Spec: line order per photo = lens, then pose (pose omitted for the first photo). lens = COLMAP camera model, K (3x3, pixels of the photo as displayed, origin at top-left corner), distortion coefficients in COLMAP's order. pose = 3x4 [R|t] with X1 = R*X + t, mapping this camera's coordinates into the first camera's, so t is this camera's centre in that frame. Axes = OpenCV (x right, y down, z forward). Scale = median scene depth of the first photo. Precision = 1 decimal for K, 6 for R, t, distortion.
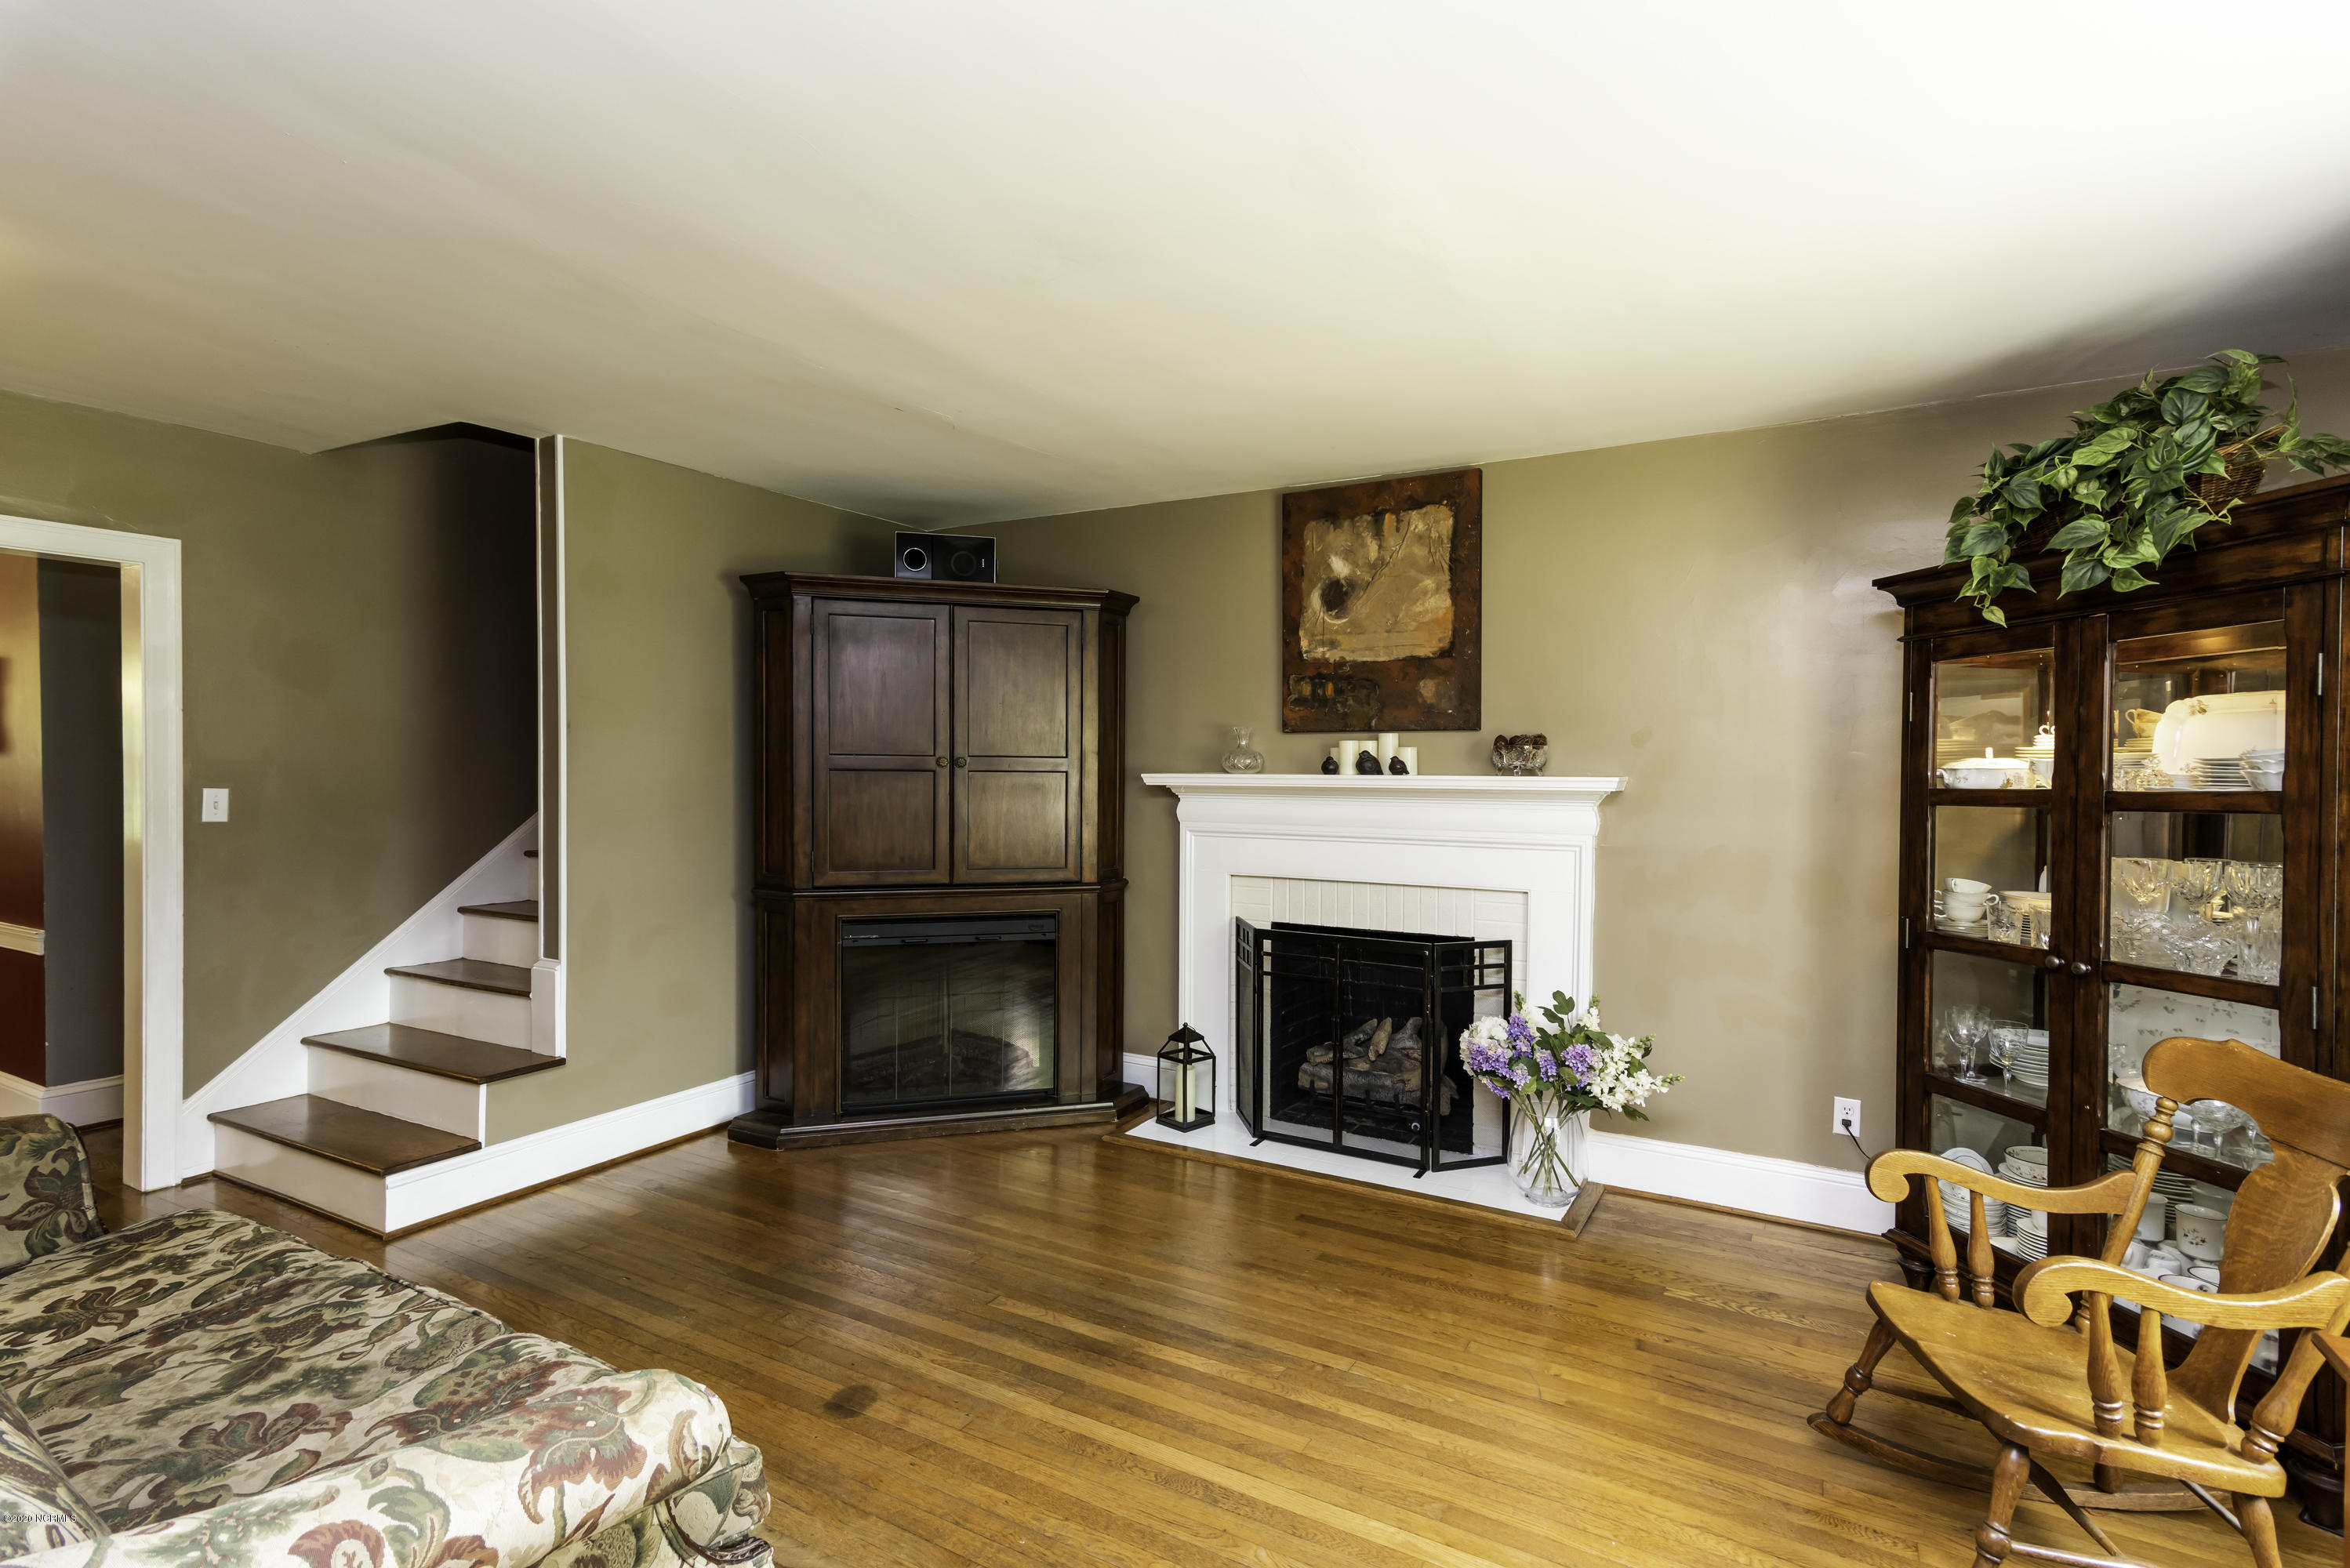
lens RADIAL K [[1138.5, 0, 1187.7], [0, 1138.5, 795.2], [0, 0, 1]] dist [0.021626, -0.000137]
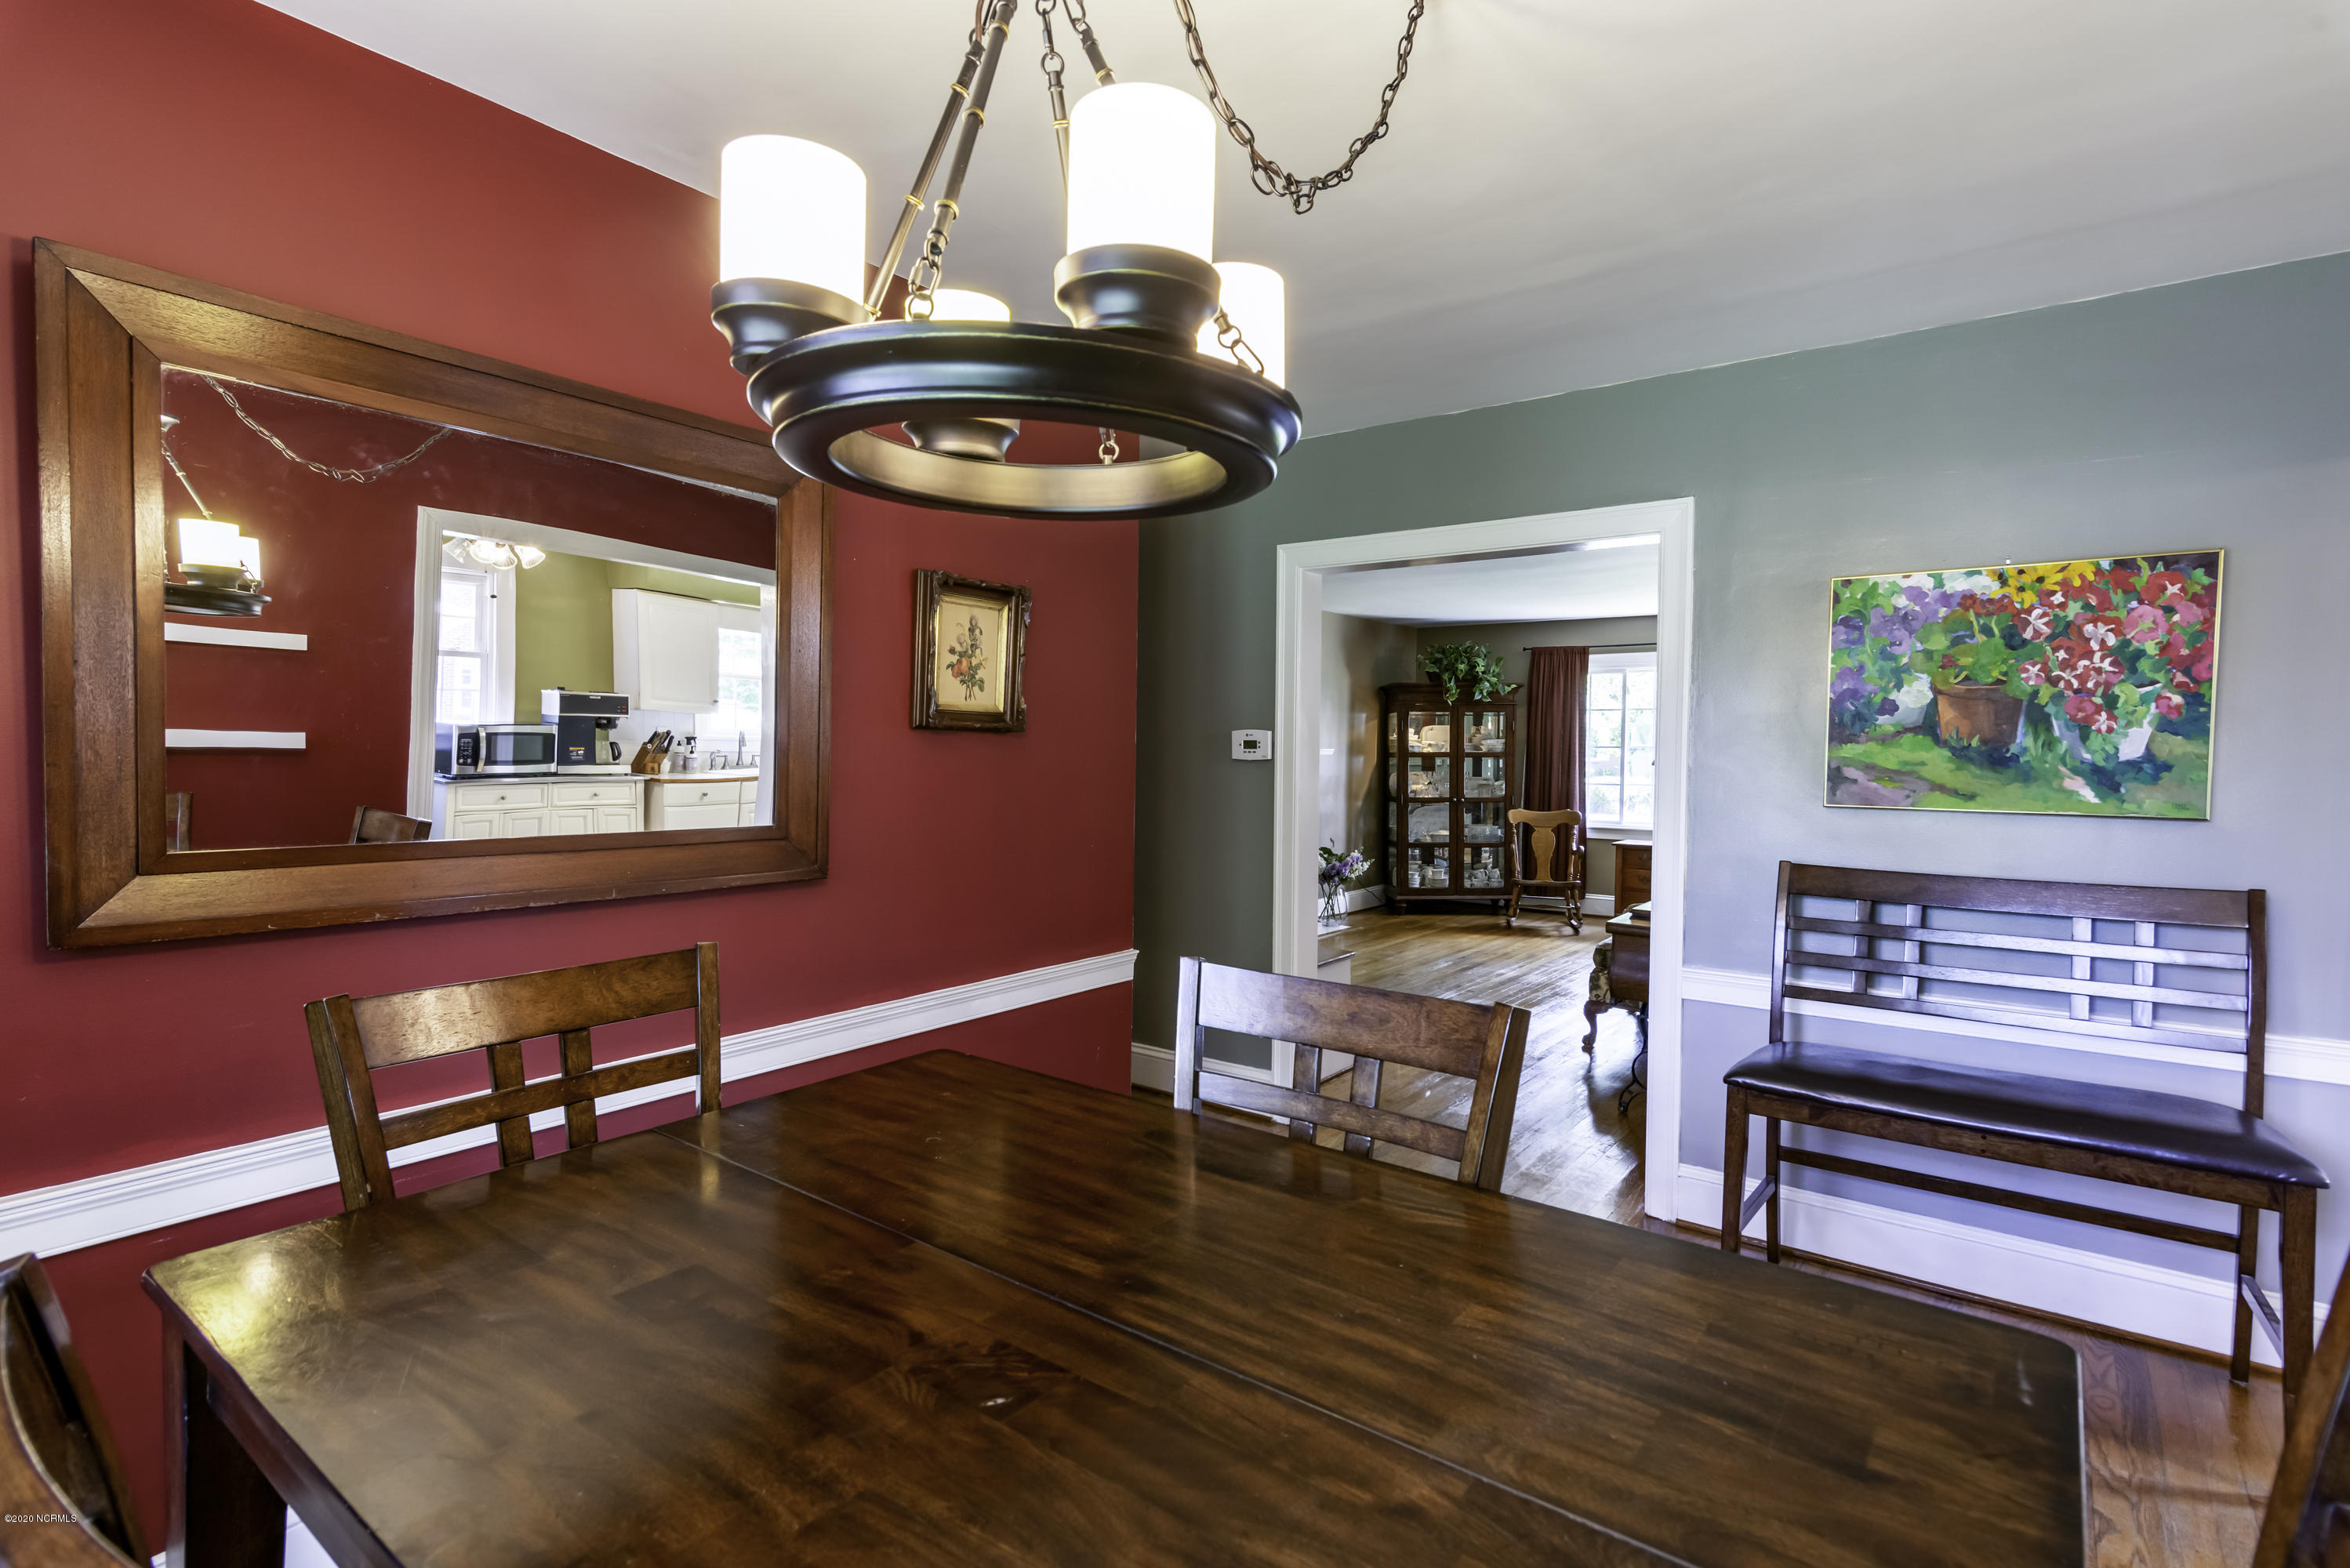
lens RADIAL K [[1138.5, 0, 1185.3], [0, 1138.5, 779.0], [0, 0, 1]] dist [0.021626, -0.000137]
pose [[0.129223, -0.033634, 0.991045, -1.764360], [0.014053, 0.999386, 0.032084, -0.027838], [-0.991516, 0.009782, 0.129617, 0.848301]]
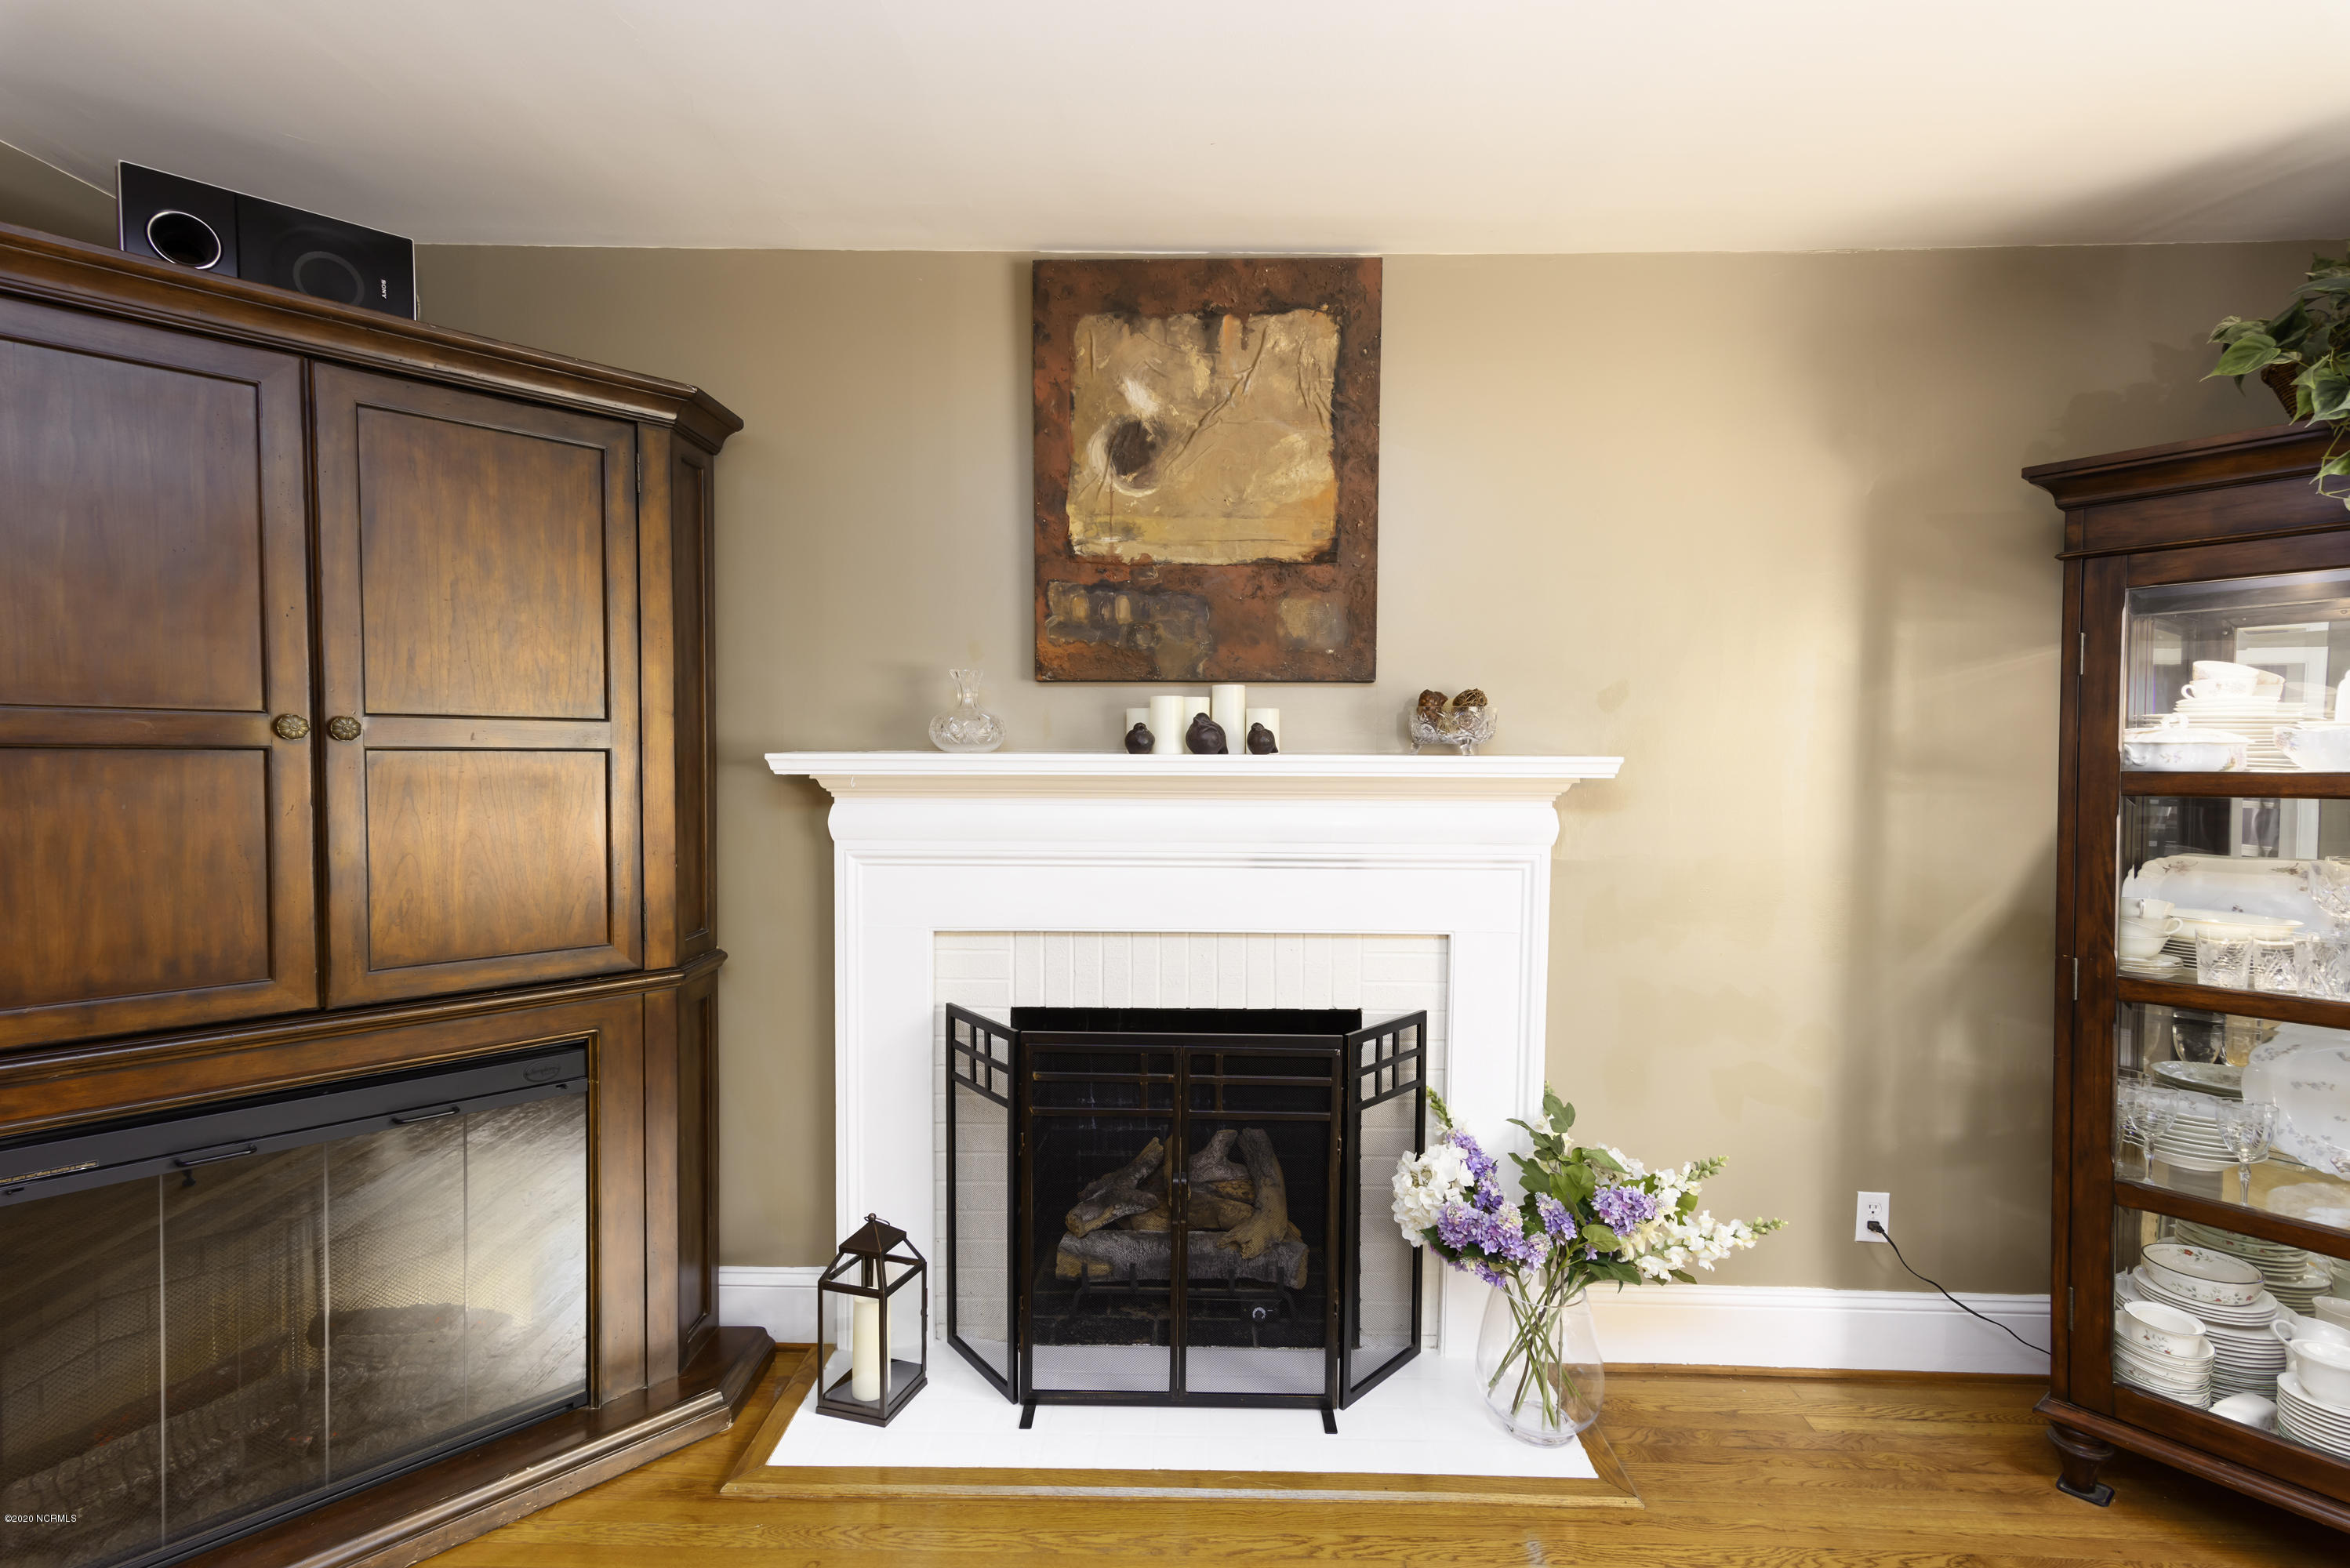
lens RADIAL K [[1138.5, 0, 1186.8], [0, 1138.5, 791.4], [0, 0, 1]] dist [0.021626, -0.000137]
pose [[0.877070, -0.020078, 0.479942, -0.130481], [0.011799, 0.999725, 0.020260, -0.010168], [-0.480217, -0.012106, 0.877066, 0.466636]]
